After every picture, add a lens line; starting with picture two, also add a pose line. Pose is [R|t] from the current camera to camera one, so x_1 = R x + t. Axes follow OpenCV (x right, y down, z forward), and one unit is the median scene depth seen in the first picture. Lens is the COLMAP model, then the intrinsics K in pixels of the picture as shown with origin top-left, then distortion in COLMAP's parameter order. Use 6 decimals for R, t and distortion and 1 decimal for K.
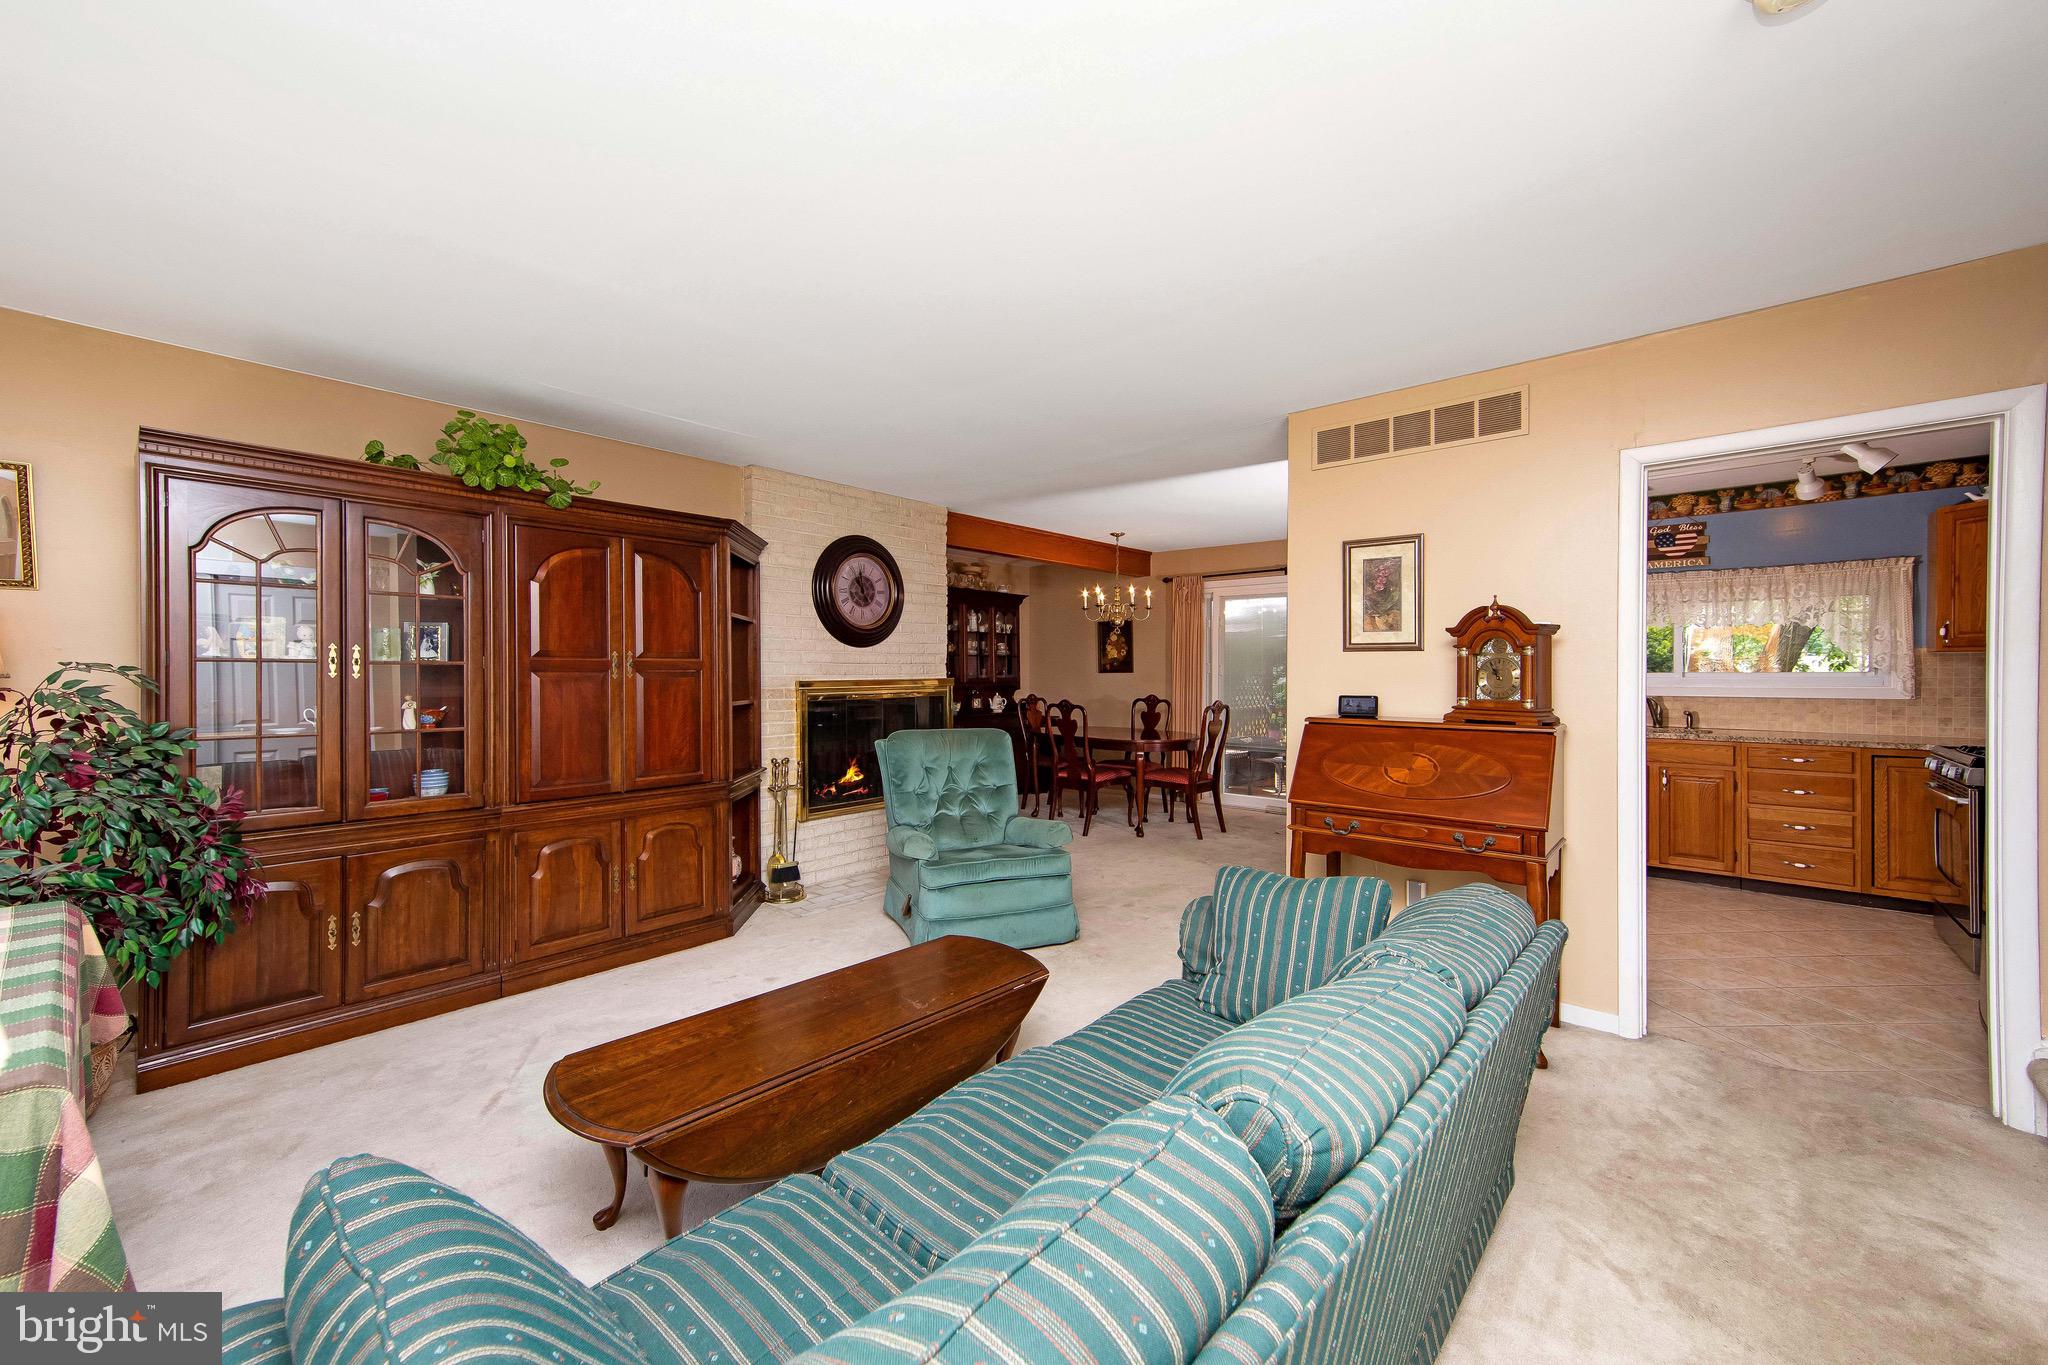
lens RADIAL K [[801.3, 0, 1016.8], [0, 801.3, 682.7], [0, 0, 1]] dist [0.014353, -0.000406]
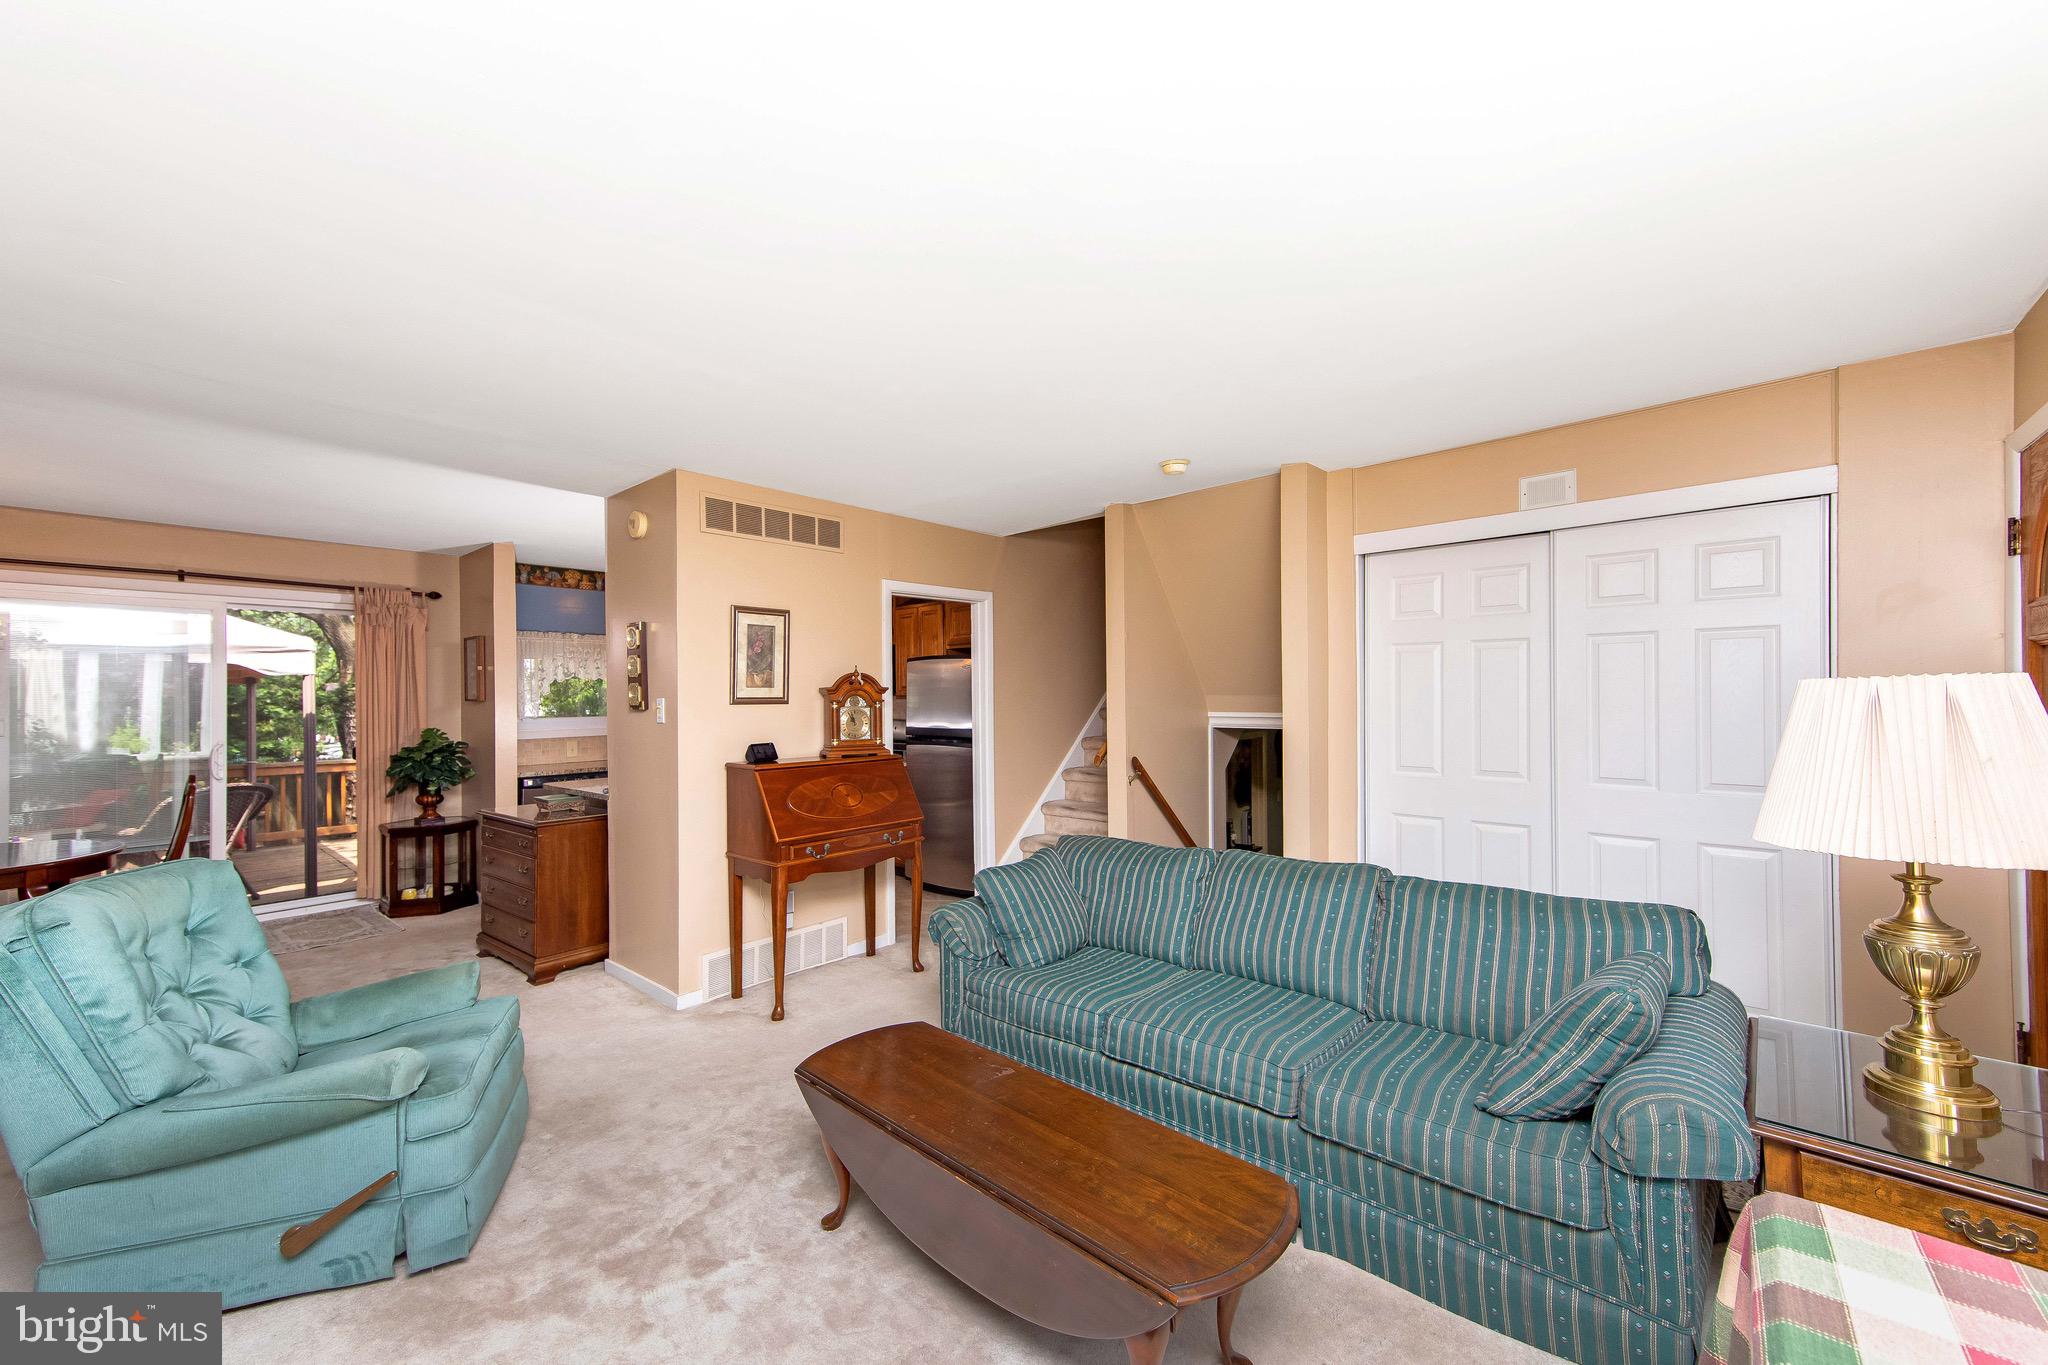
lens RADIAL K [[801.3, 0, 1016.8], [0, 801.3, 695.0], [0, 0, 1]] dist [0.014353, -0.000406]
pose [[0.026385, 0.012409, 0.999575, -0.709776], [0.026255, 0.999569, -0.013102, -0.028089], [-0.999307, 0.026590, 0.026047, 0.604906]]
